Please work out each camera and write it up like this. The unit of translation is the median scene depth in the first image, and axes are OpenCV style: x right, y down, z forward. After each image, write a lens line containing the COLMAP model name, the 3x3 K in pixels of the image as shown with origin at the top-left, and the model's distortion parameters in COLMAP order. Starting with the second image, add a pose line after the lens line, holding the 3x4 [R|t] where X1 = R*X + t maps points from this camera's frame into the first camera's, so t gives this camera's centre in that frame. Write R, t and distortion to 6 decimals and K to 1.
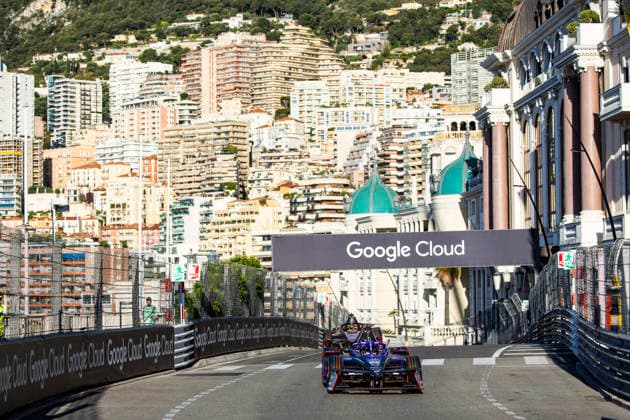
lens RADIAL K [[4026.8, 0, 315.6], [0, 4026.8, 210.0], [0, 0, 1]] dist [-0.215160, 6.470964]
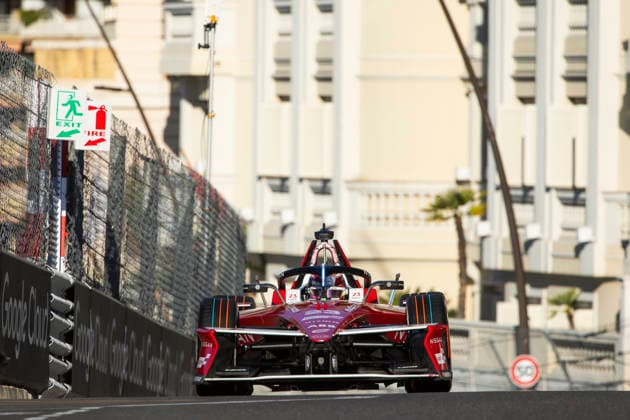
lens RADIAL K [[4538.3, 0, 314.7], [0, 4538.3, 209.4], [0, 0, 1]] dist [-0.282592, -33.088007]
pose [[0.999846, 0.017245, -0.003403, 0.014216], [-0.017237, 0.999849, 0.002120, 0.026747], [0.003440, -0.002061, 0.999992, 0.829475]]
